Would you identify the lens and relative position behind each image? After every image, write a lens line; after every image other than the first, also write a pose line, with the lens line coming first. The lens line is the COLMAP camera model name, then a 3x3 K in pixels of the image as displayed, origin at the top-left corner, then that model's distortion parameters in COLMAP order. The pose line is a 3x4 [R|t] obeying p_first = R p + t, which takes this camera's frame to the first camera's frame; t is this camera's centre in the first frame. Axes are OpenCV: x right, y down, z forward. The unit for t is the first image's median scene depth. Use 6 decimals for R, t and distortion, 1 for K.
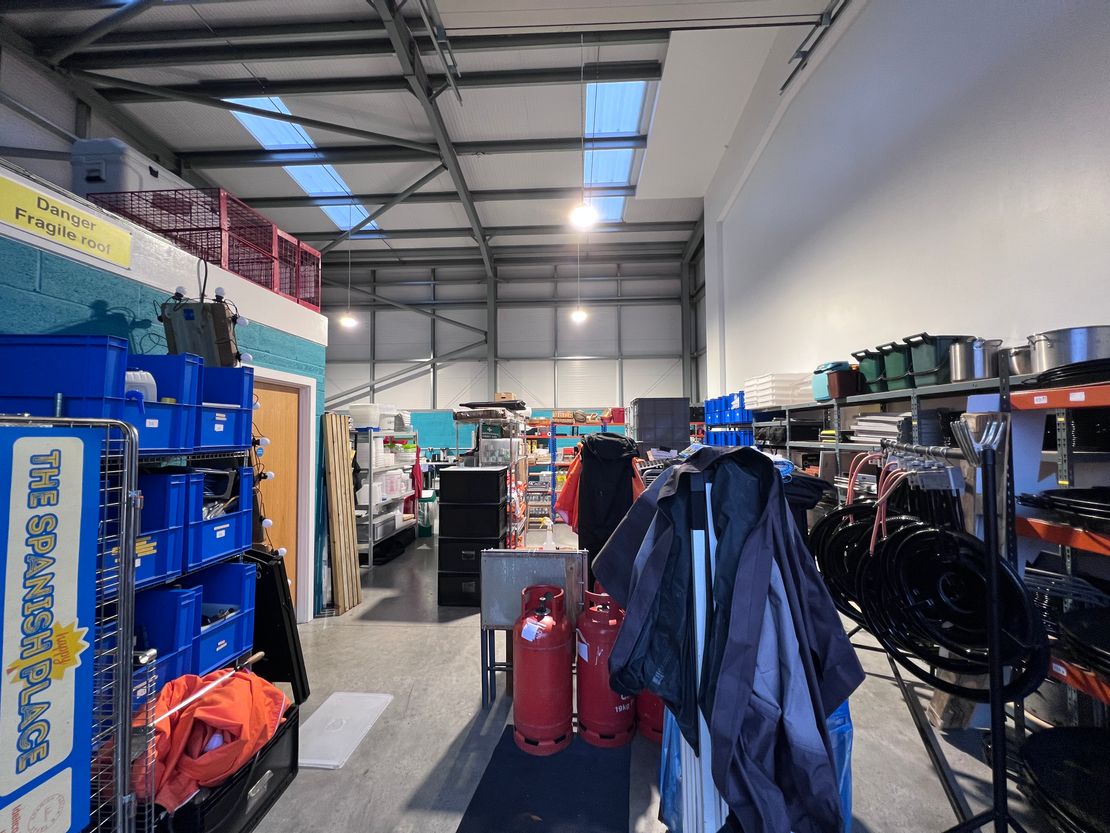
lens RADIAL K [[442.0, 0, 557.1], [0, 442.0, 412.4], [0, 0, 1]] dist [-0.000390, 0.000004]
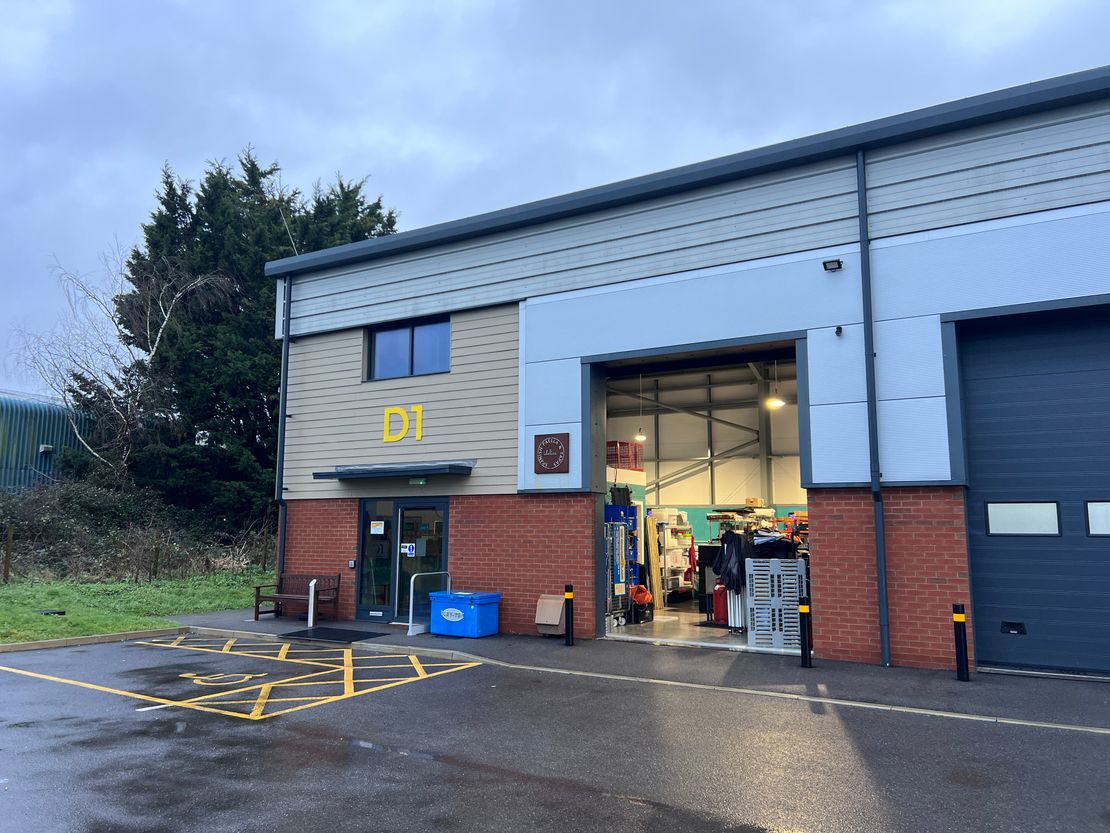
lens RADIAL K [[839.5, 0, 551.6], [0, 839.5, 412.9], [0, 0, 1]] dist [0.077246, -0.000508]
pose [[0.876982, -0.051393, -0.477768, 0.700146], [0.008689, 0.995798, -0.091166, -0.086786], [0.480445, 0.075799, 0.873743, -1.884246]]
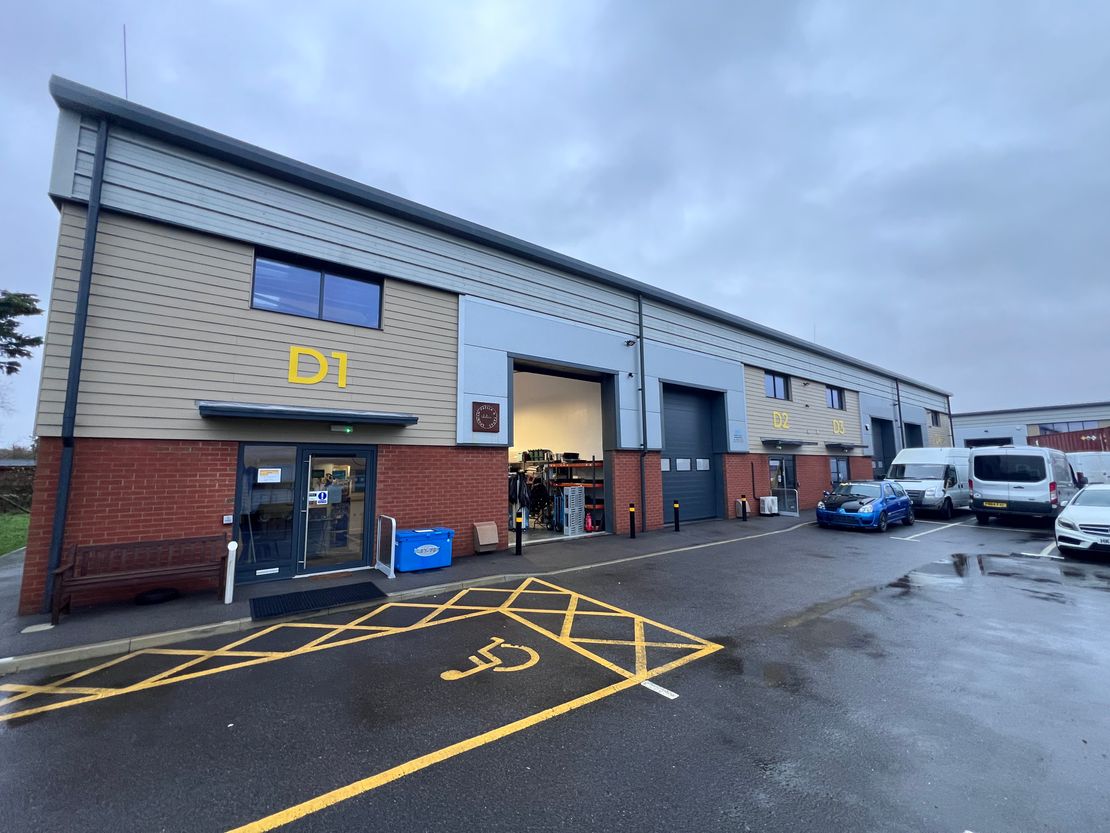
lens RADIAL K [[442.0, 0, 554.5], [0, 442.0, 417.0], [0, 0, 1]] dist [-0.000390, 0.000004]
pose [[0.773170, 0.077107, 0.629493, -1.008305], [-0.029232, 0.995859, -0.086080, -0.058228], [-0.633524, 0.048153, 0.772223, -1.349725]]
